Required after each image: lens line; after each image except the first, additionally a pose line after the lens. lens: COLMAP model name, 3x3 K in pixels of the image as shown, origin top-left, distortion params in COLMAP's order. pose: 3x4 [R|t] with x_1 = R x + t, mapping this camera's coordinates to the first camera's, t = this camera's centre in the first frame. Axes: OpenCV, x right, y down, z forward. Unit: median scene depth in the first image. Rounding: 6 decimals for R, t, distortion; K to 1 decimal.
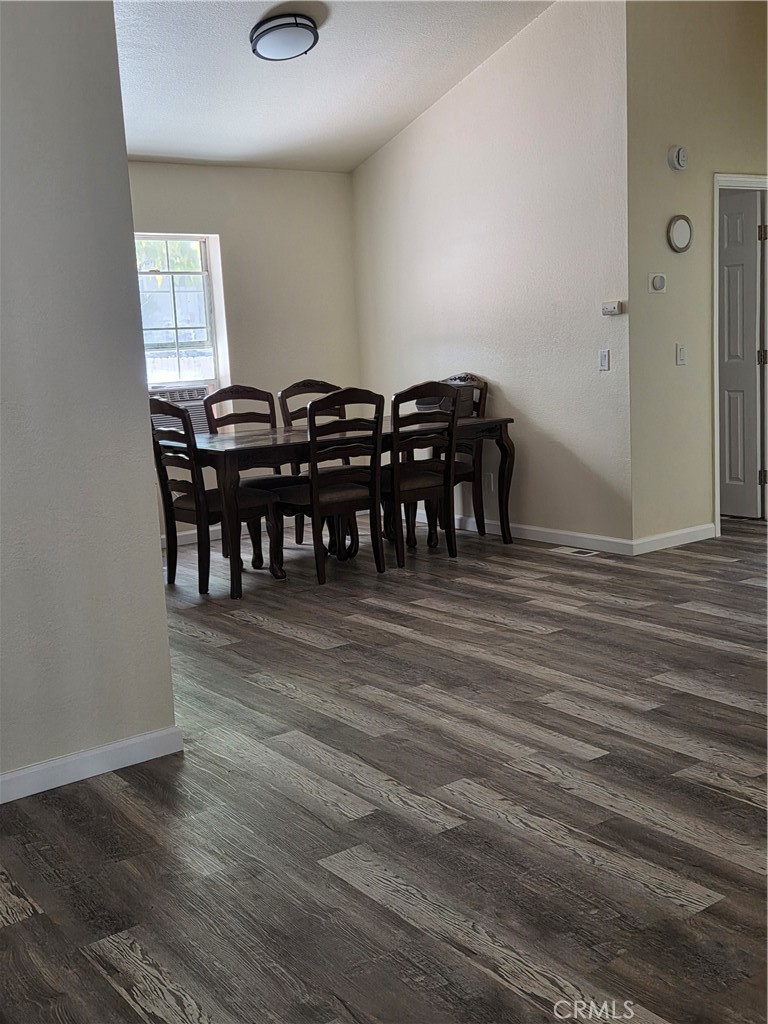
lens RADIAL K [[1114.7, 0, 389.7], [0, 1114.7, 511.4], [0, 0, 1]] dist [0.065037, 0.000000]
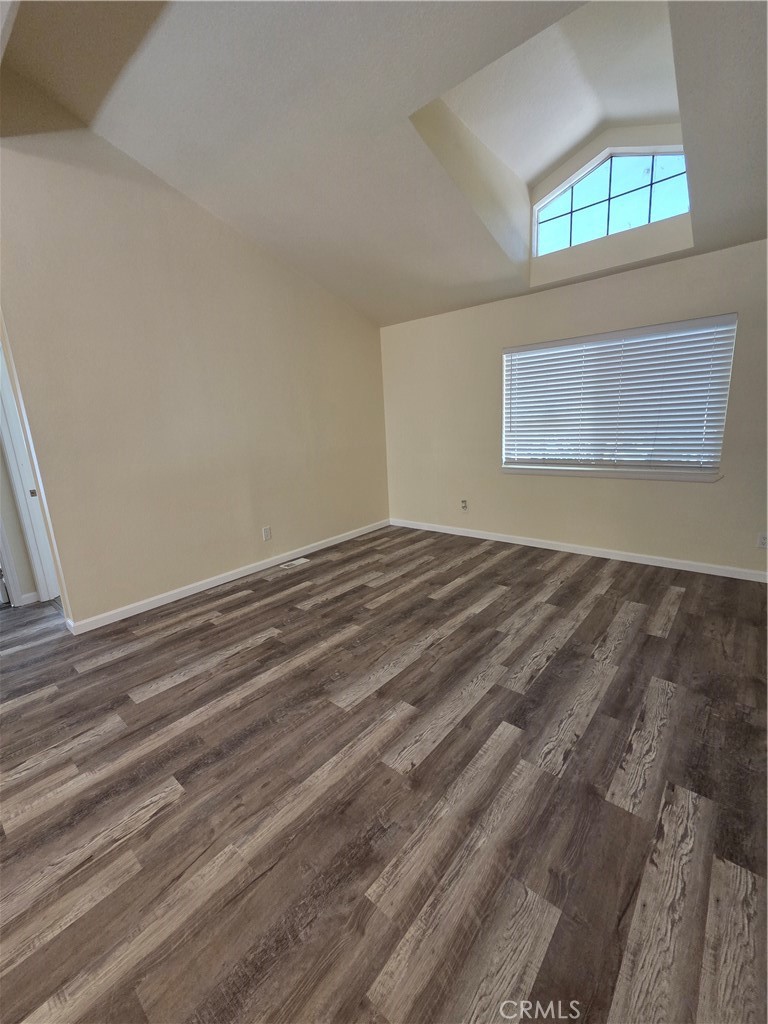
lens RADIAL K [[421.7, 0, 386.5], [0, 421.7, 510.1], [0, 0, 1]] dist [0.002530, -0.001433]
pose [[-0.216141, -0.148569, 0.964992, -0.234142], [0.216835, 0.956369, 0.195809, -0.169422], [-0.951980, 0.251566, -0.174495, 1.048527]]
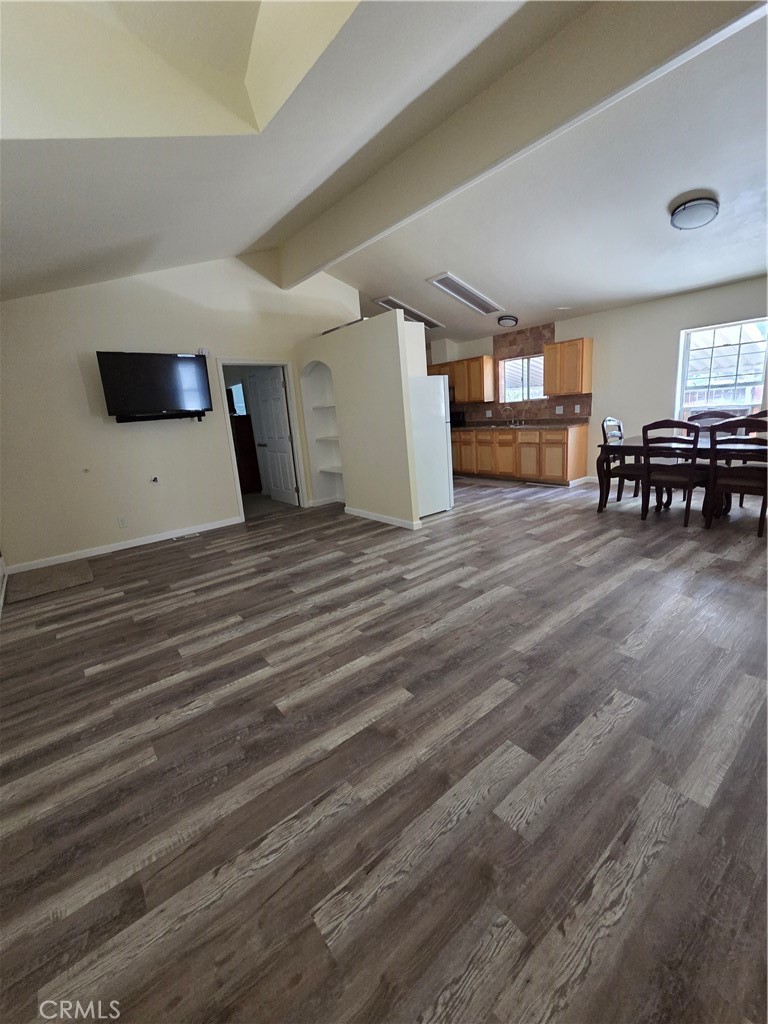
lens RADIAL K [[421.7, 0, 383.9], [0, 421.7, 511.2], [0, 0, 1]] dist [0.002530, -0.001433]
pose [[0.031773, 0.279201, -0.959707, 0.972581], [-0.084133, 0.957531, 0.275782, -0.178767], [0.995948, 0.071980, 0.053914, 0.785751]]
